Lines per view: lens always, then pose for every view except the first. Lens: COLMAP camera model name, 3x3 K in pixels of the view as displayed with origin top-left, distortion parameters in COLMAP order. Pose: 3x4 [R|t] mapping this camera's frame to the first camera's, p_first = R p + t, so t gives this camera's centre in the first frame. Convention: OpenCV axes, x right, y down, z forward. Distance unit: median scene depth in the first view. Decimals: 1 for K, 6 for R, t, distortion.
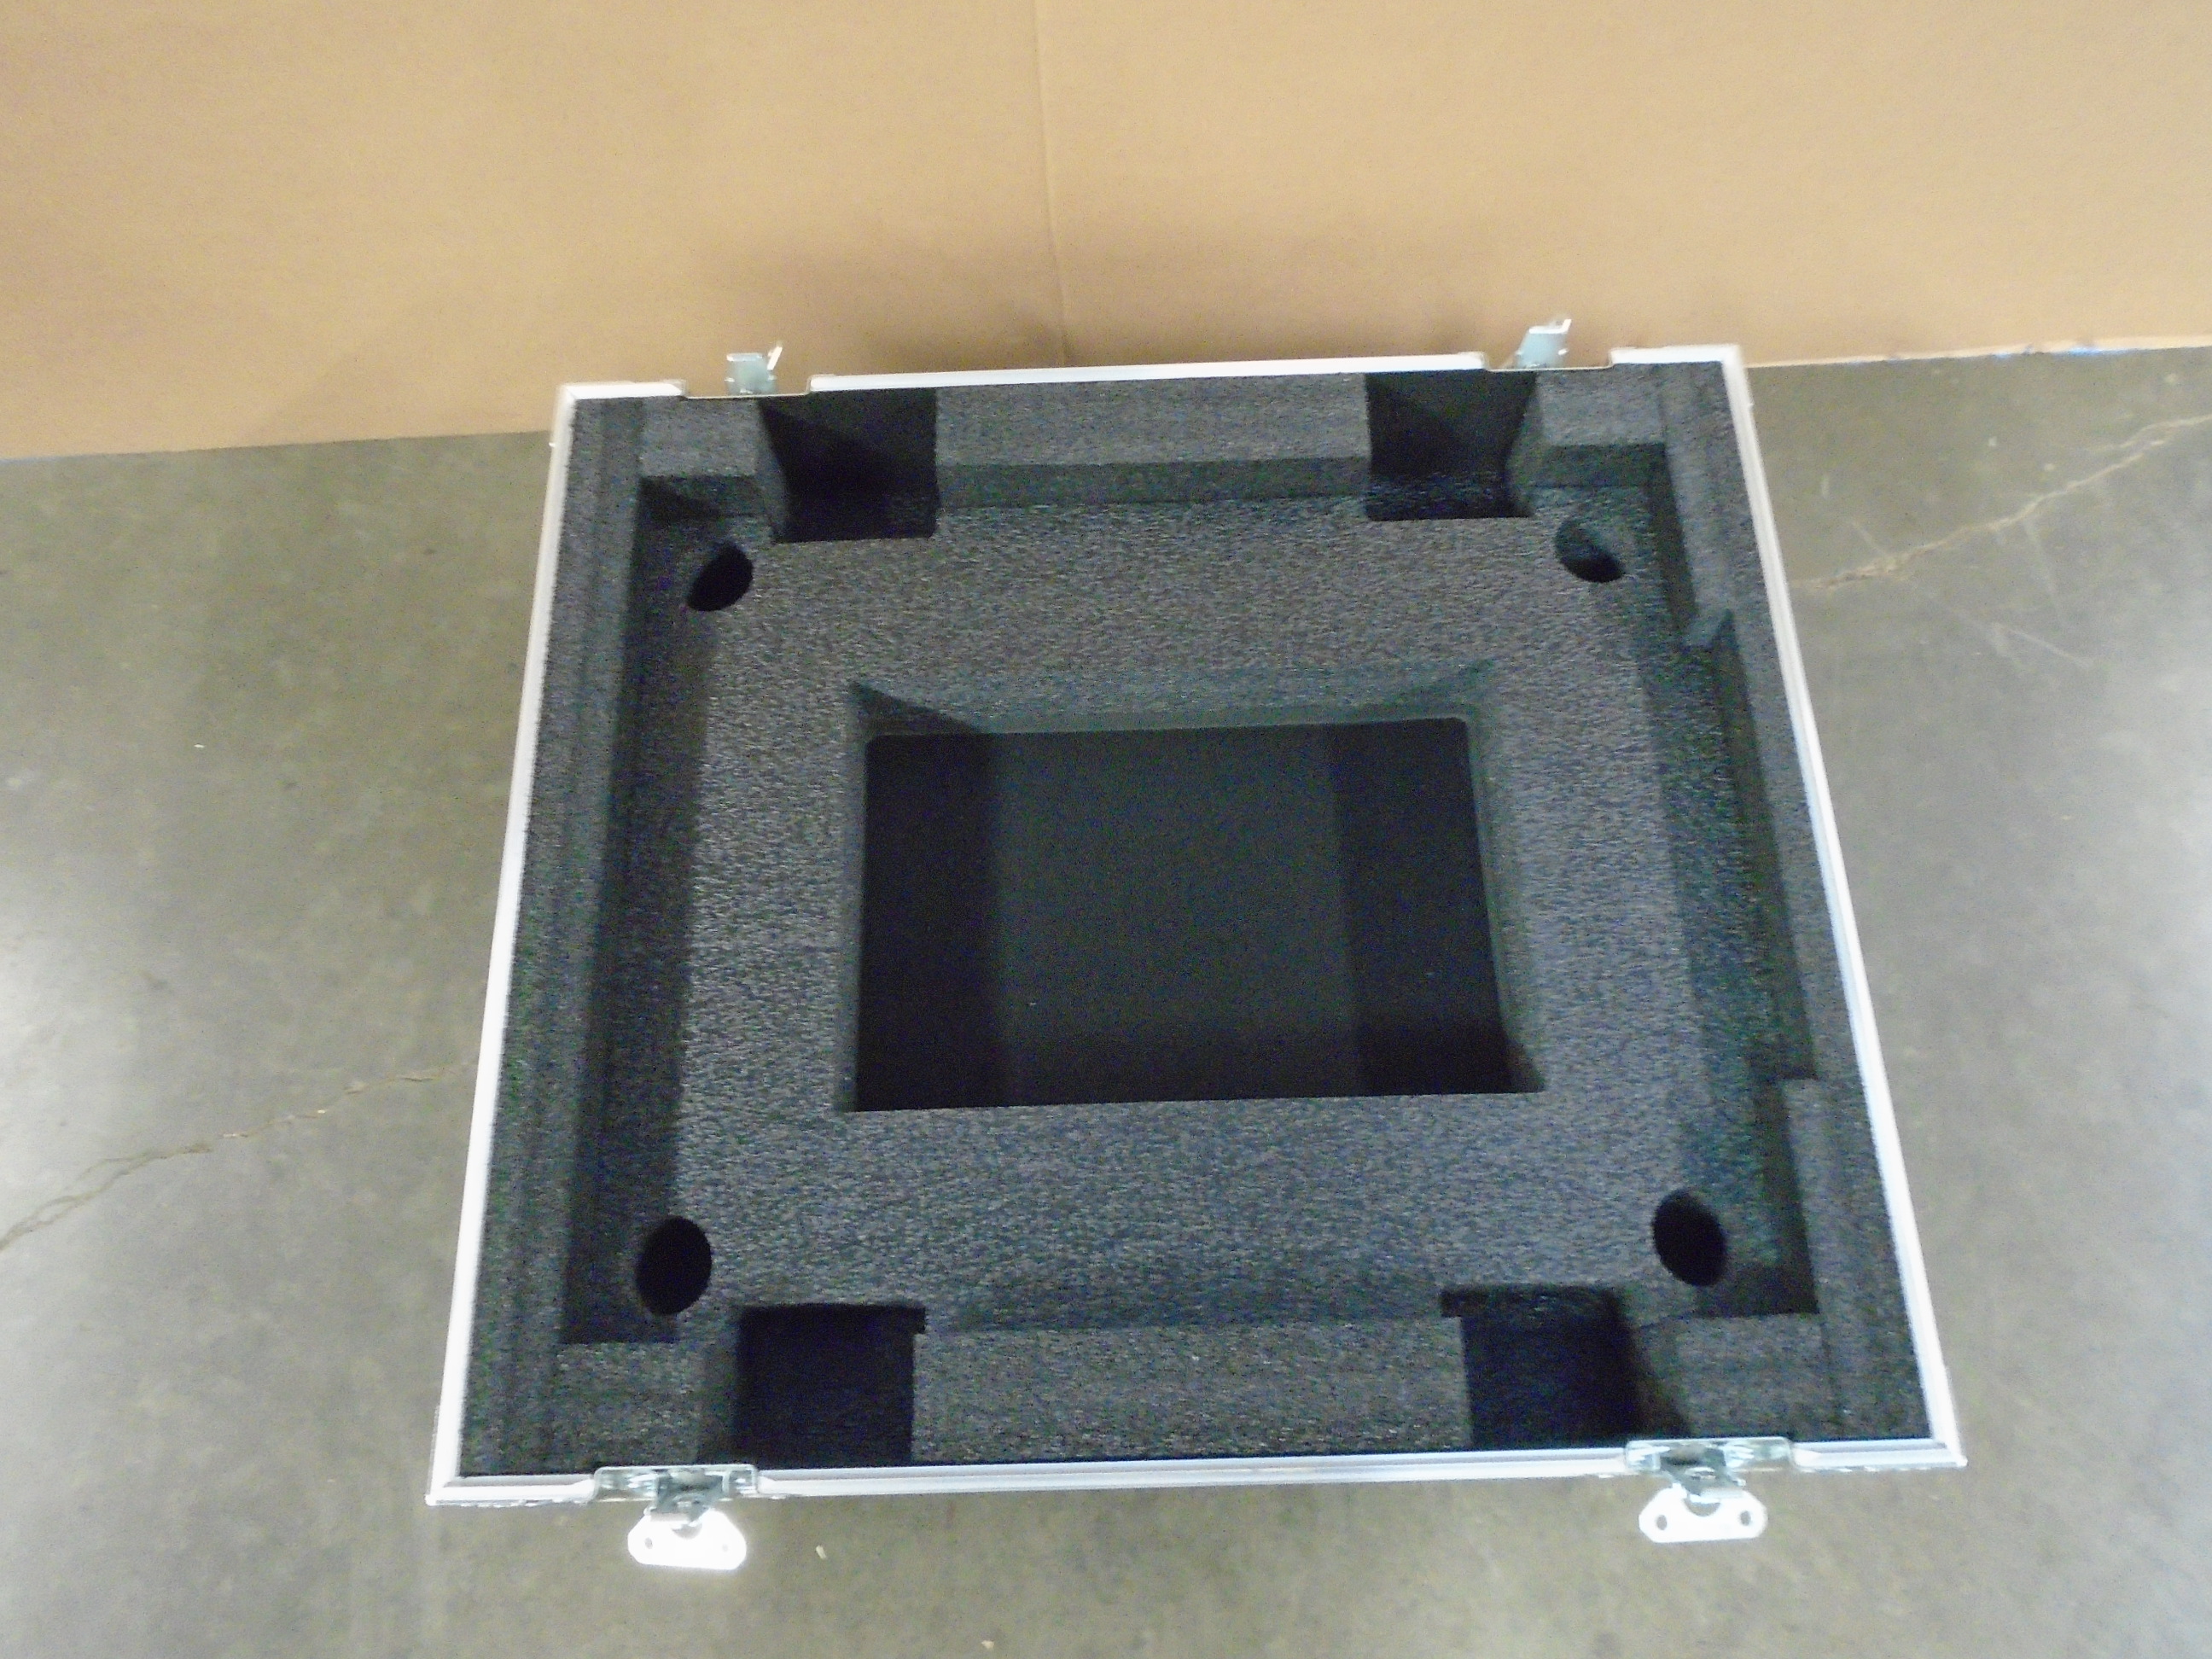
lens RADIAL K [[1709.2, 0, 1106.0], [0, 1709.2, 829.5], [0, 0, 1]] dist [-0.009765, 0.006248]
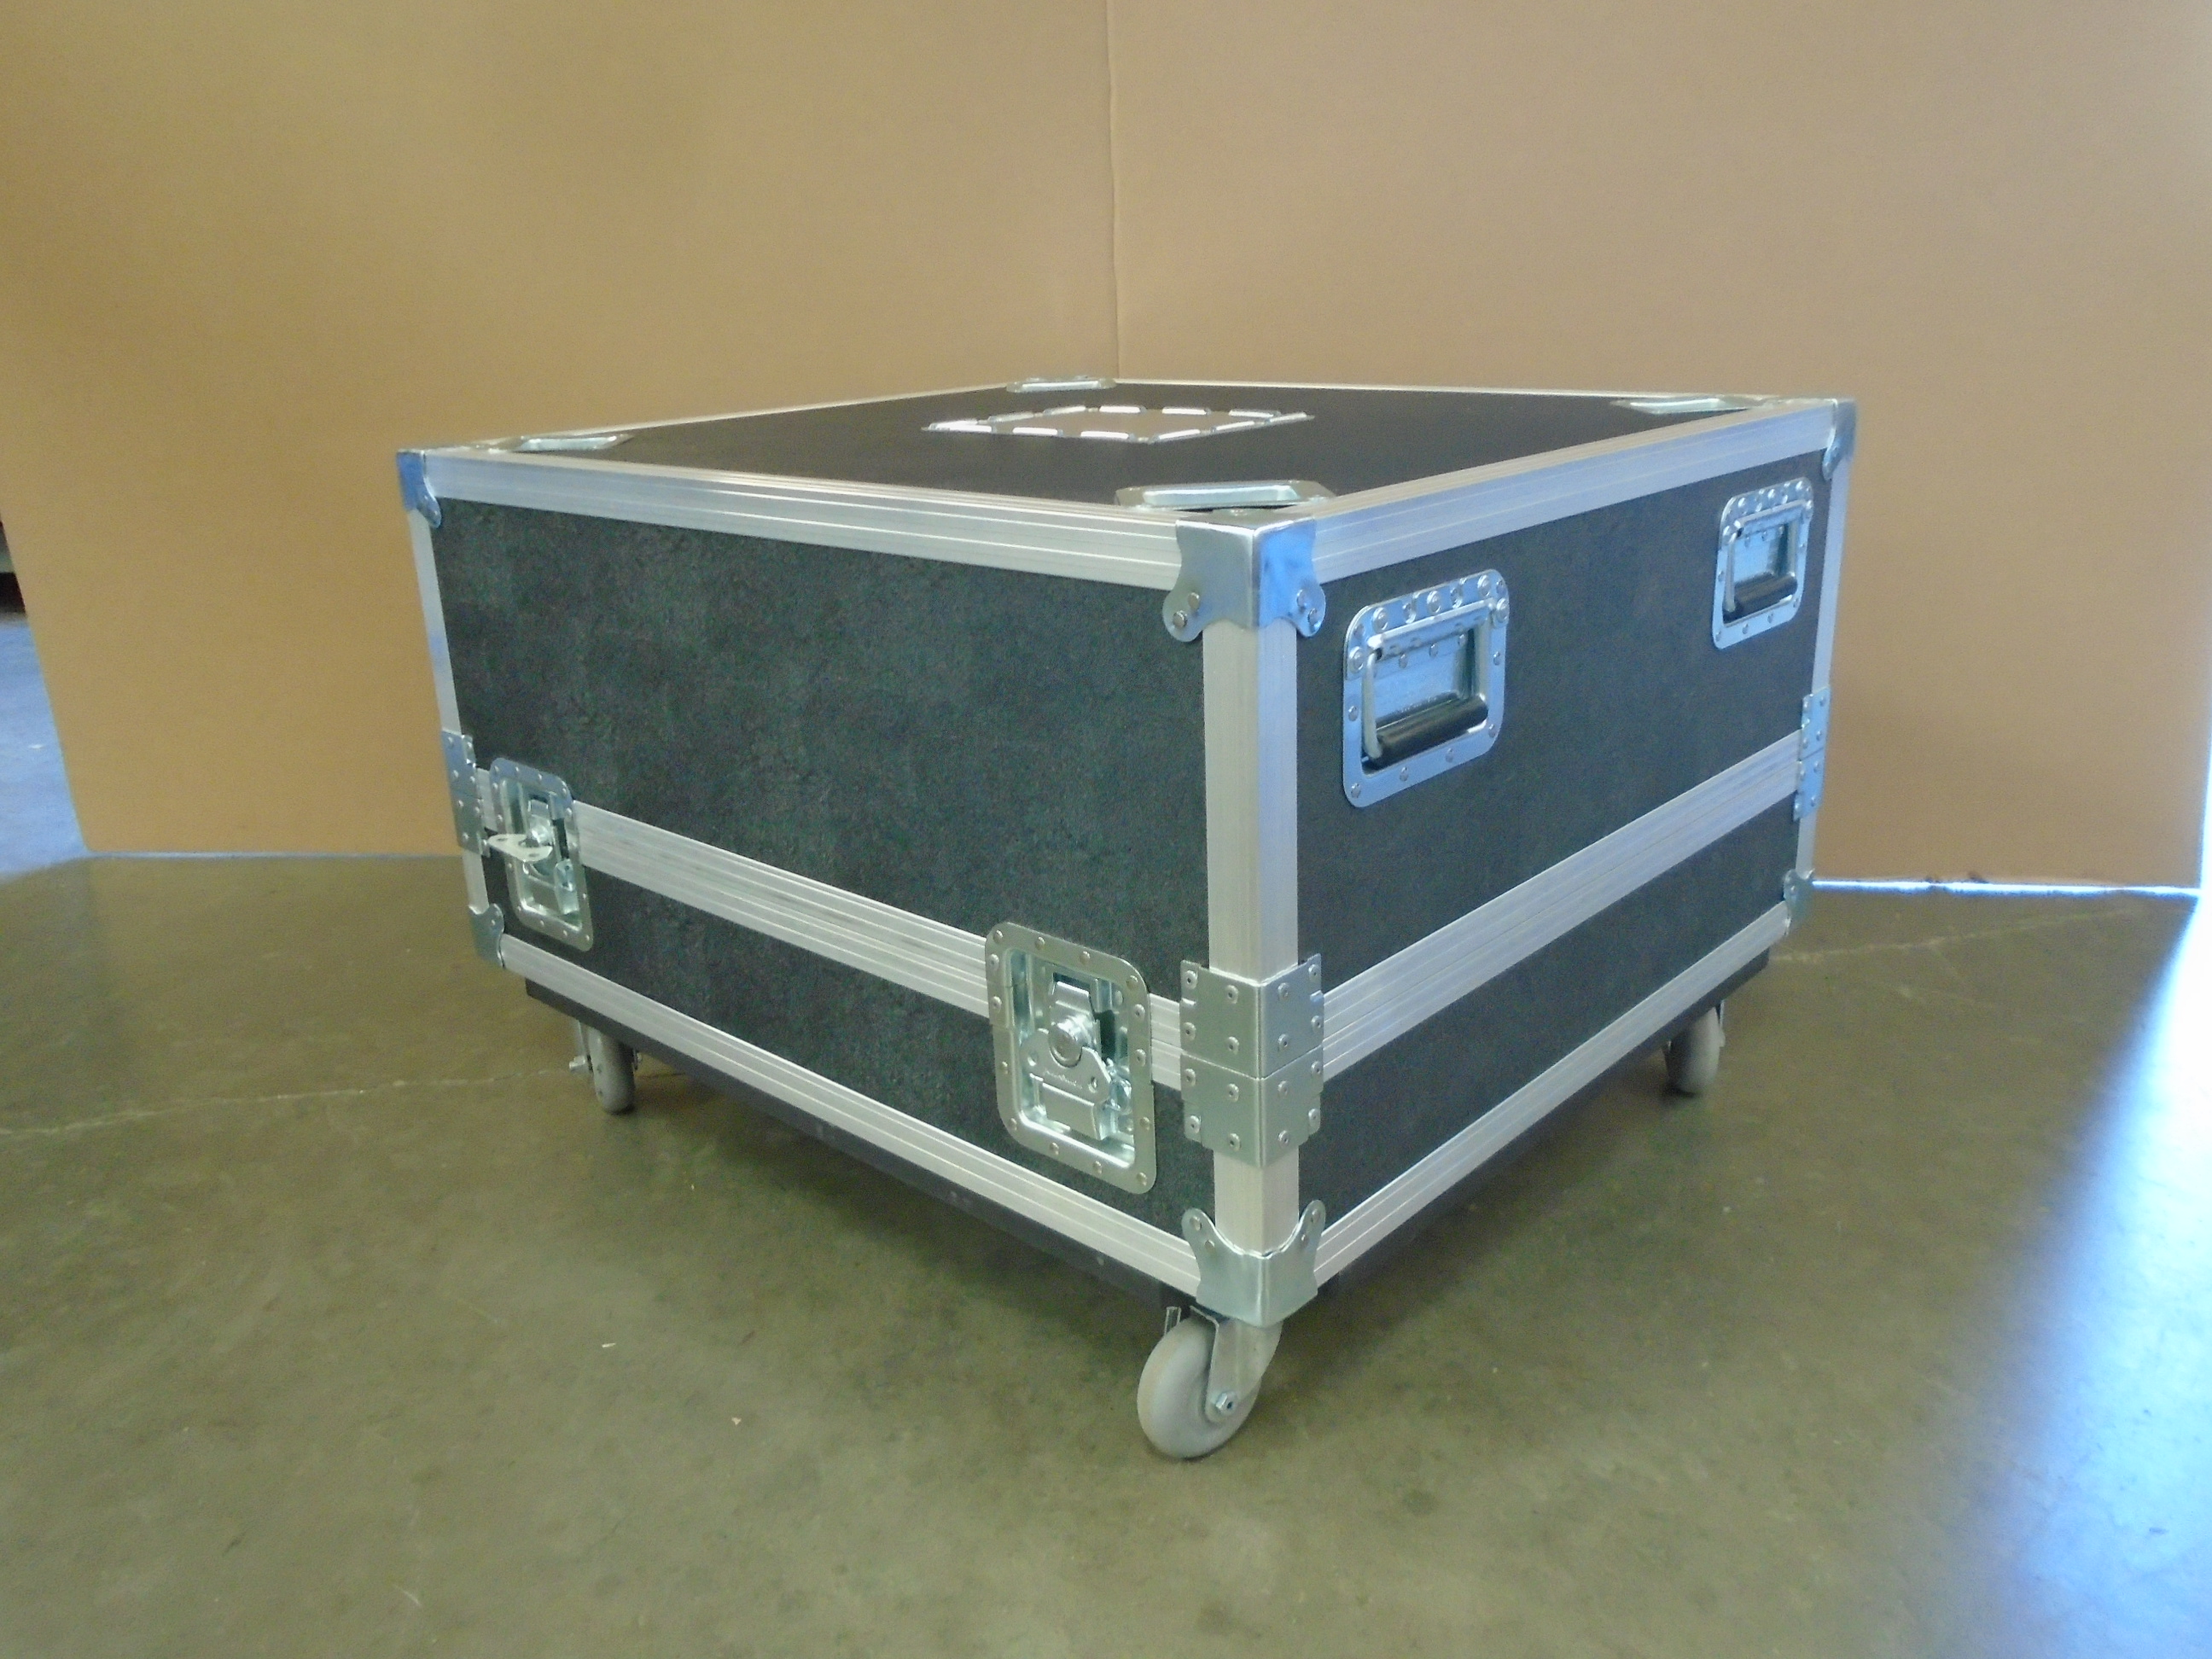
lens RADIAL K [[1709.2, 0, 1106.0], [0, 1709.2, 829.5], [0, 0, 1]] dist [-0.009765, 0.006248]
pose [[0.976687, 0.054999, -0.207501, 0.289650], [-0.192612, 0.651288, -0.733979, 0.884890], [0.094775, 0.756835, 0.646698, 0.184825]]
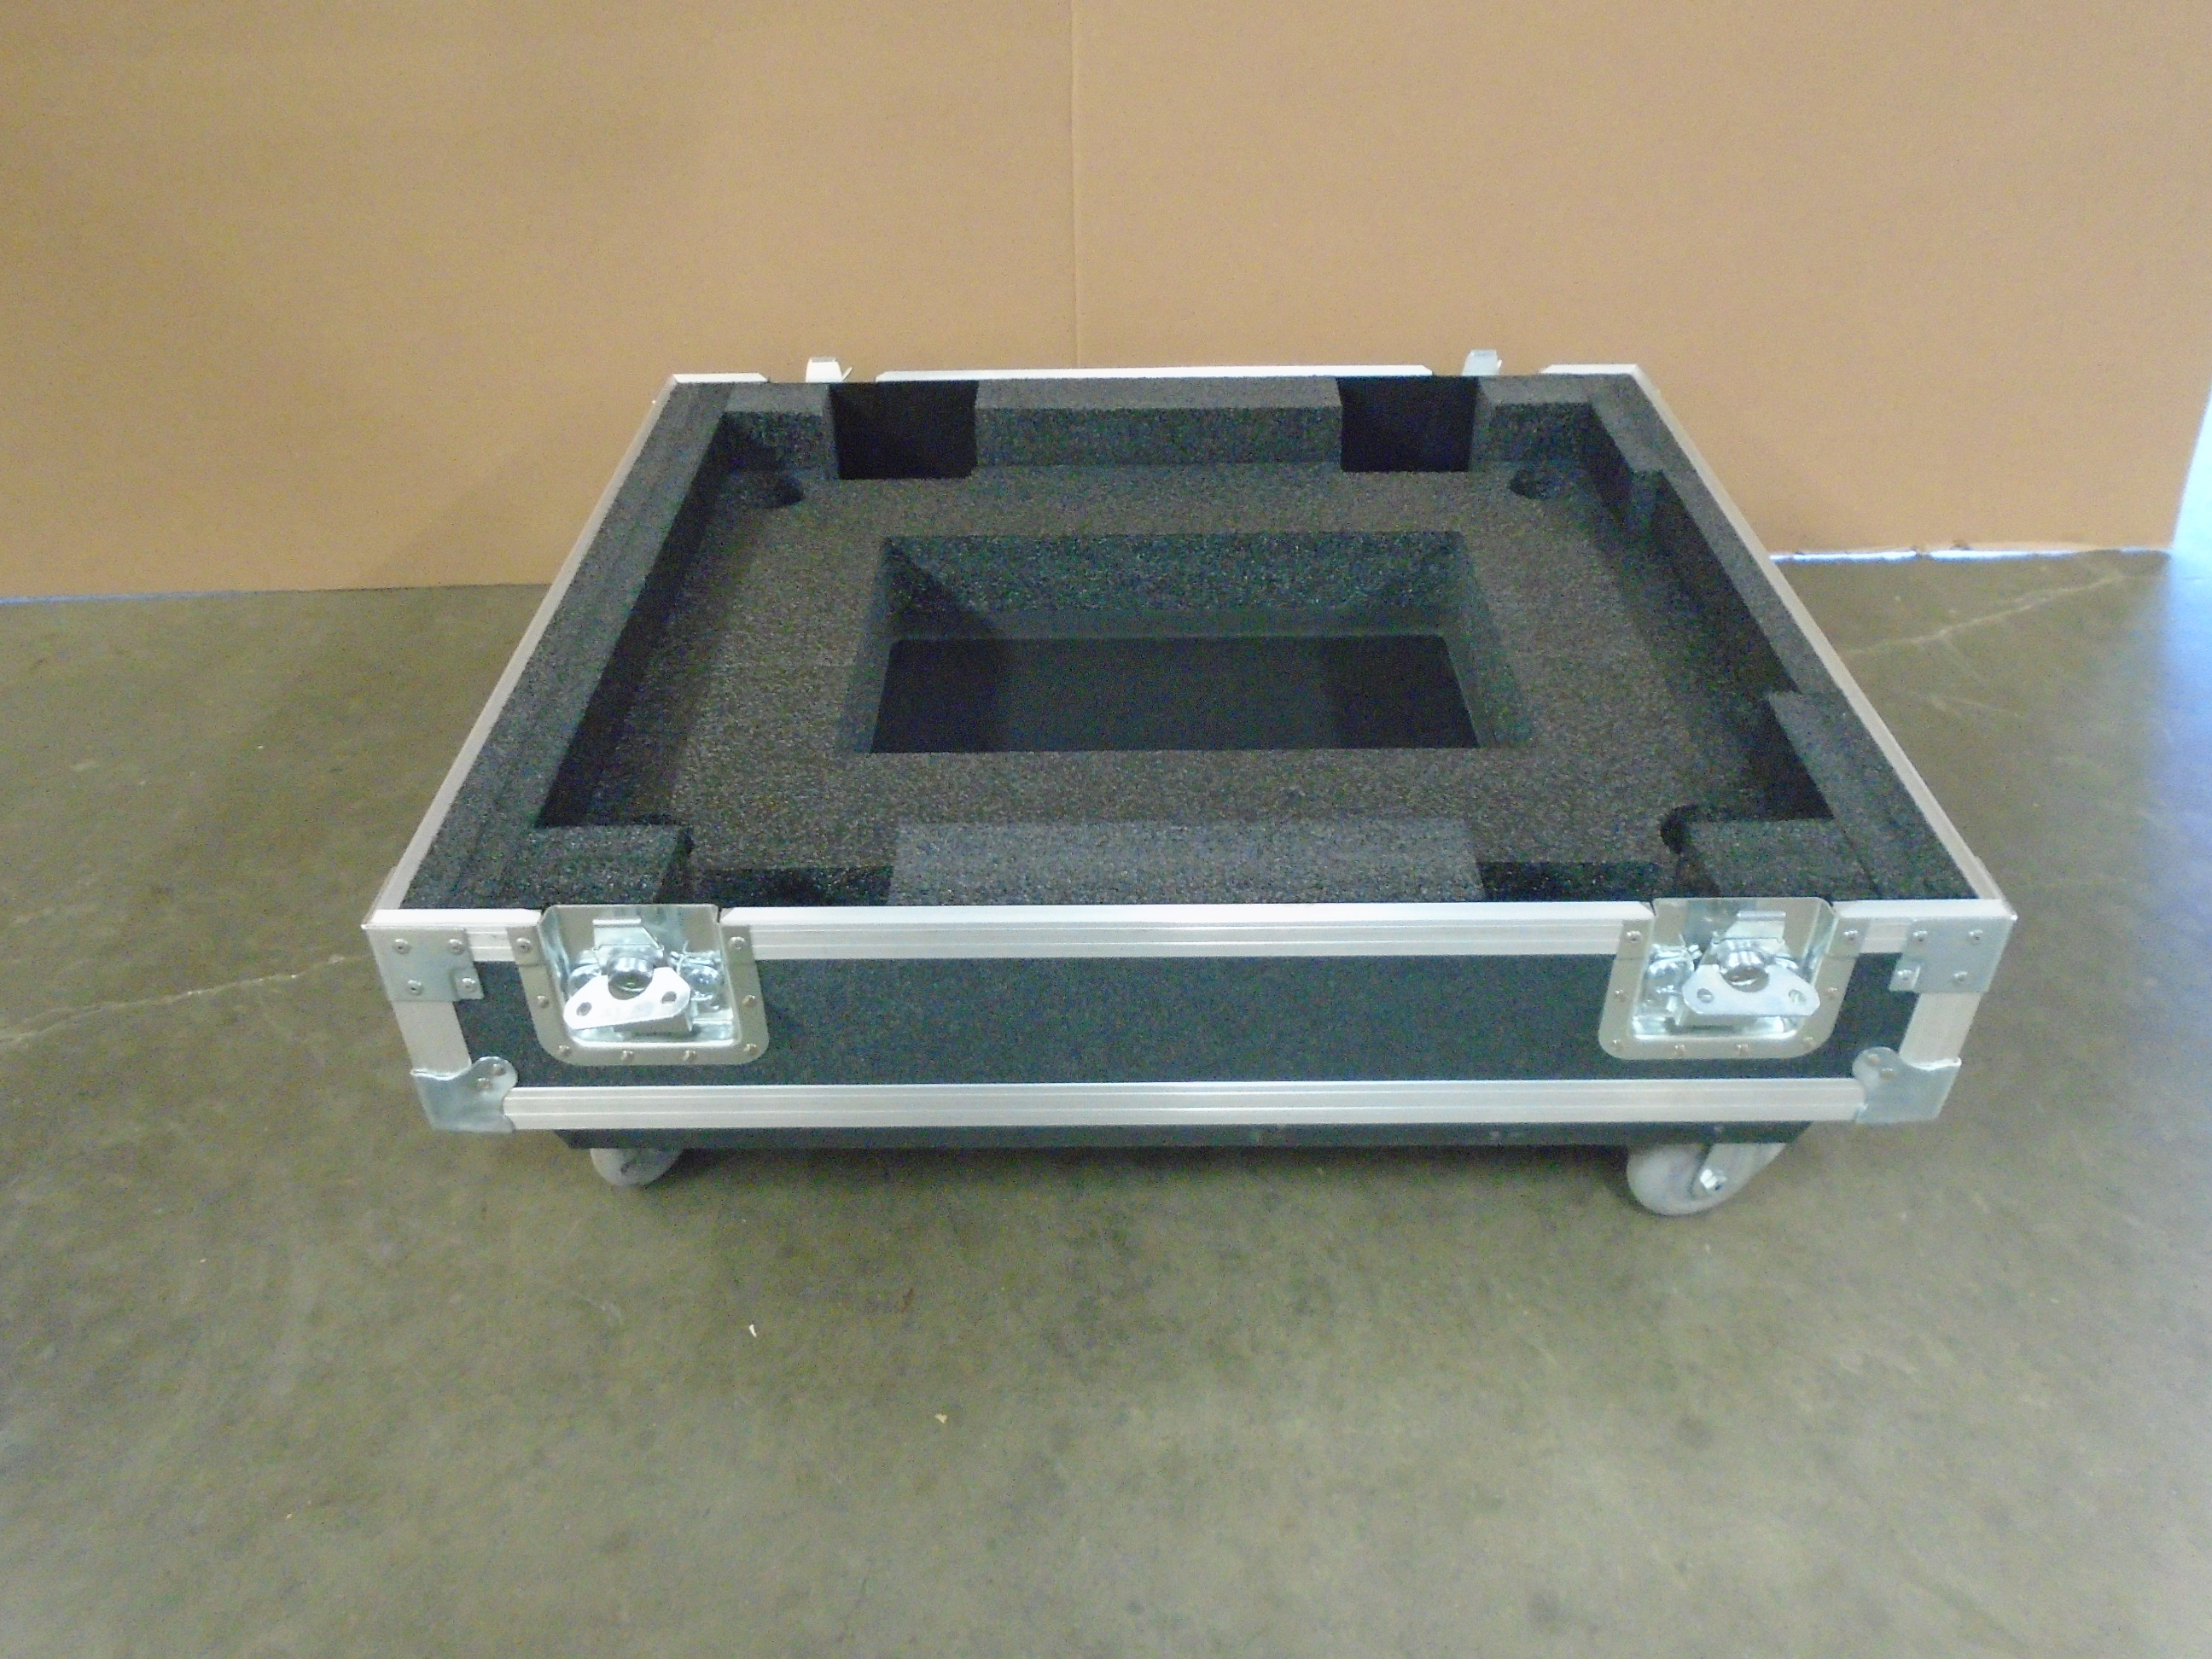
lens RADIAL K [[1709.2, 0, 1106.0], [0, 1709.2, 829.5], [0, 0, 1]] dist [-0.009765, 0.006248]
pose [[0.999613, 0.024356, -0.013421, 0.013996], [-0.027775, 0.850587, -0.525100, 0.652744], [-0.001374, 0.525270, 0.850935, 0.145471]]
